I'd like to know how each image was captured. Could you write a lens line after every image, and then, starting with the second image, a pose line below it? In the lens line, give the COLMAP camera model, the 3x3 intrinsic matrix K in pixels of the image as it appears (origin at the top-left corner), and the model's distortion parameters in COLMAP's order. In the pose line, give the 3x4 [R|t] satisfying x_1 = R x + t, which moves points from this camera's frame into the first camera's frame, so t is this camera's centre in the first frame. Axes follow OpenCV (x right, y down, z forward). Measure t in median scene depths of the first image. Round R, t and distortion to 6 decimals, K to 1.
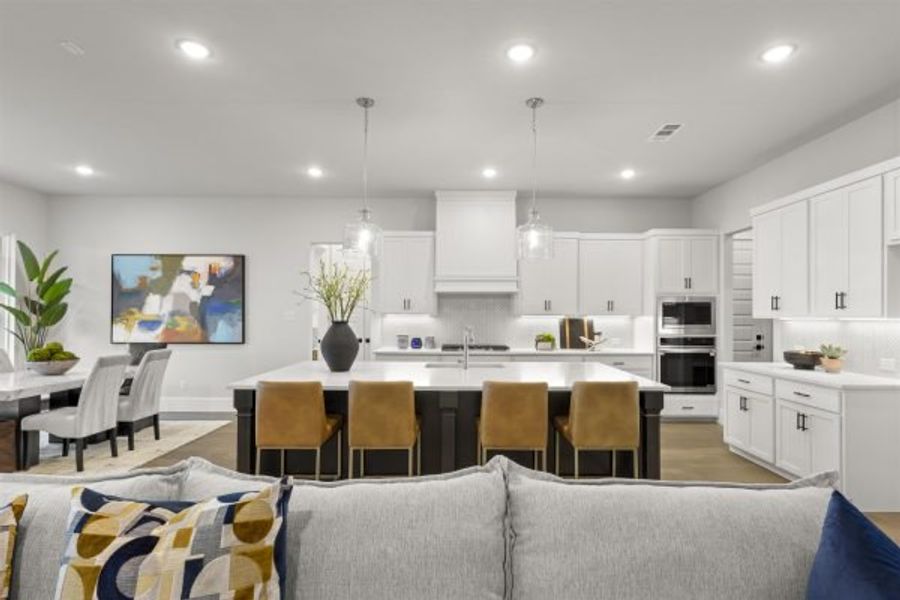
lens RADIAL K [[445.4, 0, 449.7], [0, 445.4, 311.9], [0, 0, 1]] dist [0.004994, -0.001939]
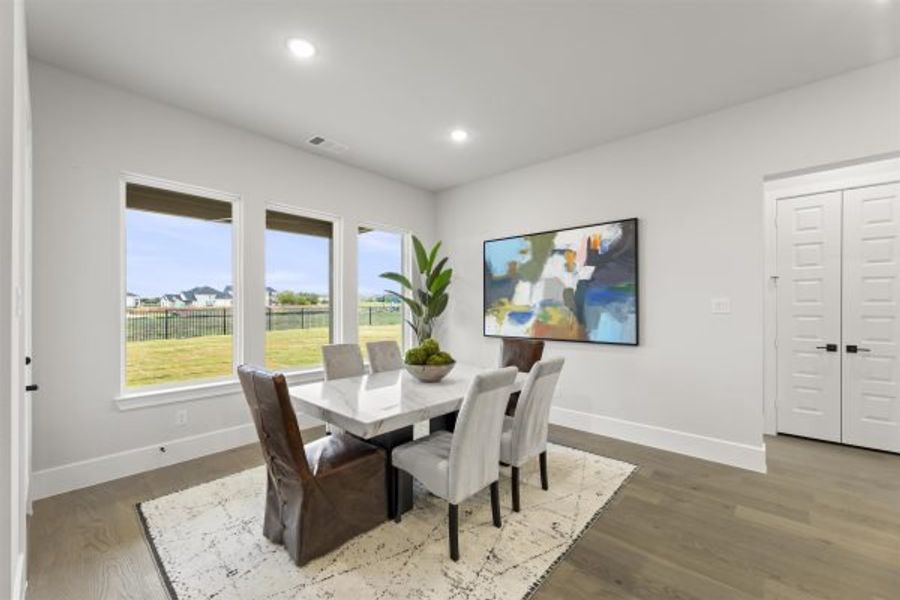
lens RADIAL K [[352.0, 0, 449.8], [0, 352.0, 304.0], [0, 0, 1]] dist [-0.000162, 0.000011]
pose [[0.745240, -0.011096, -0.666704, -0.325681], [0.010357, 0.999934, -0.005064, 0.006015], [0.666716, -0.003131, 0.745306, 0.409560]]
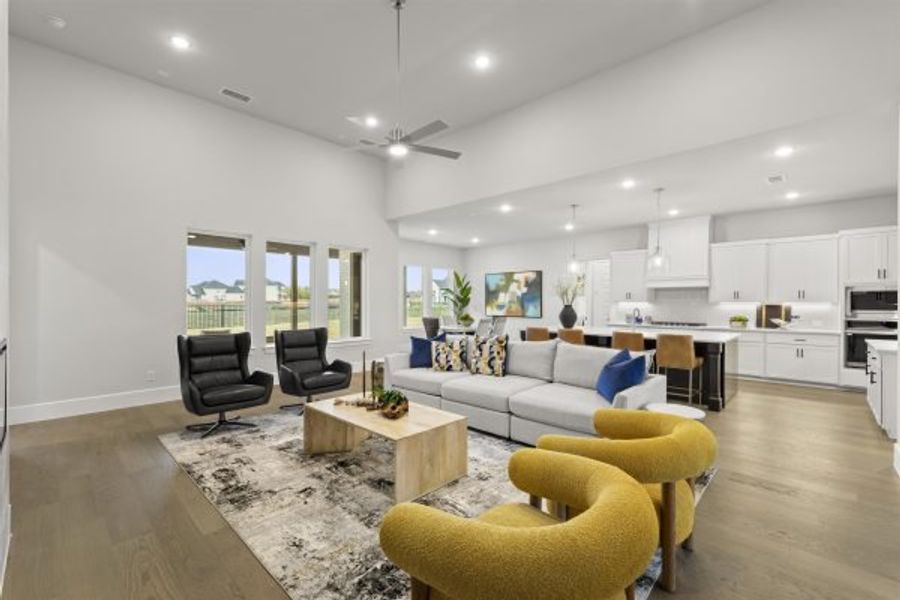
lens RADIAL K [[387.1, 0, 441.7], [0, 387.1, 304.1], [0, 0, 1]] dist [0.001498, 0.000047]
pose [[0.715789, 0.001026, -0.698316, 0.394716], [0.006760, 0.999942, 0.008398, -0.003182], [0.698284, -0.010732, 0.715740, -0.484664]]
